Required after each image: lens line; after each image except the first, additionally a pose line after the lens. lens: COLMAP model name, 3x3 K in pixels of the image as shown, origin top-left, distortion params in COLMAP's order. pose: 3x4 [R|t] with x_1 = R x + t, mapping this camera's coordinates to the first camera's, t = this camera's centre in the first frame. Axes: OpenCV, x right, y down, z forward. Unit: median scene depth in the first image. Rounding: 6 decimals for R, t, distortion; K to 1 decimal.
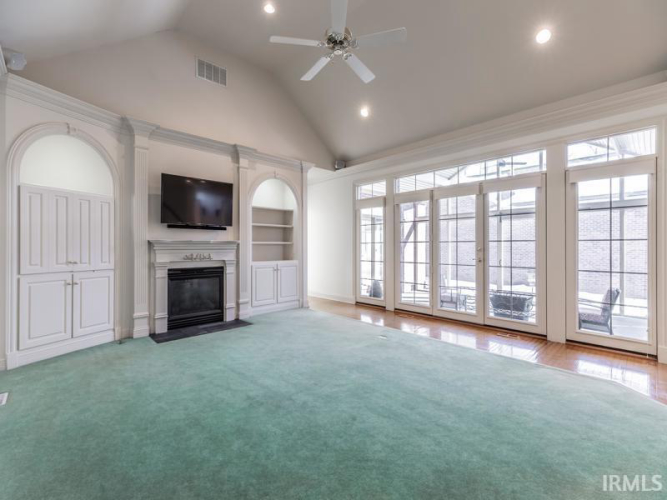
lens RADIAL K [[311.2, 0, 329.0], [0, 311.2, 248.9], [0, 0, 1]] dist [-0.003778, -0.000052]
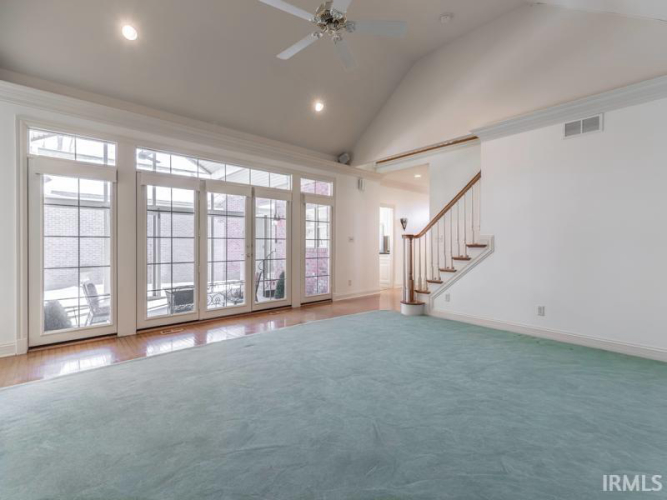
lens RADIAL K [[311.2, 0, 329.0], [0, 311.2, 245.0], [0, 0, 1]] dist [-0.003778, -0.000052]
pose [[-0.015200, -0.003227, 0.999879, -0.477834], [0.004370, 0.999985, 0.003294, -0.002646], [-0.999875, 0.004419, -0.015186, 0.538384]]
